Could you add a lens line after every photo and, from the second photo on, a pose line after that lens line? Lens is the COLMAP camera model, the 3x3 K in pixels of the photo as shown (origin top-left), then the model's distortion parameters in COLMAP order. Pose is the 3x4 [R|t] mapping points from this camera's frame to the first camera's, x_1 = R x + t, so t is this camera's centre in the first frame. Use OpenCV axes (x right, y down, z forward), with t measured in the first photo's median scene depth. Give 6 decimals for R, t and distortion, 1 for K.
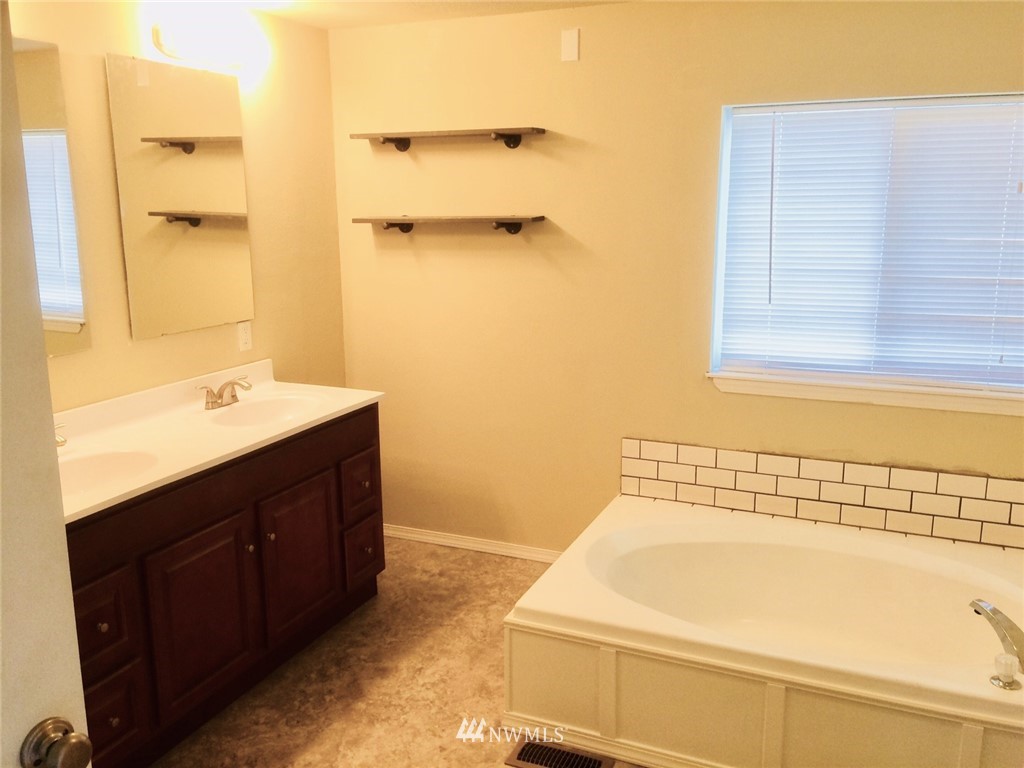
lens RADIAL K [[875.3, 0, 512.0], [0, 875.3, 384.0], [0, 0, 1]] dist [-0.002902, -0.004623]
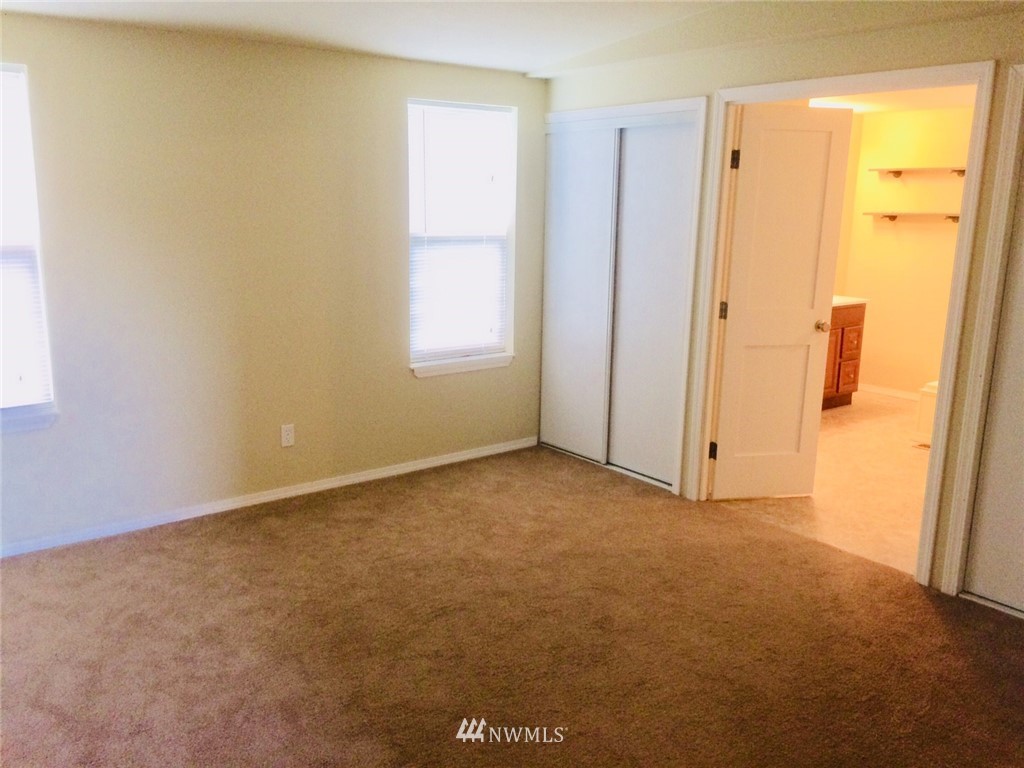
lens RADIAL K [[875.3, 0, 512.0], [0, 875.3, 384.0], [0, 0, 1]] dist [-0.002902, -0.004623]
pose [[0.878291, 0.121924, -0.462320, 0.081015], [-0.136370, 0.990656, 0.002189, 0.312337], [0.458267, 0.061124, 0.886710, -1.130929]]
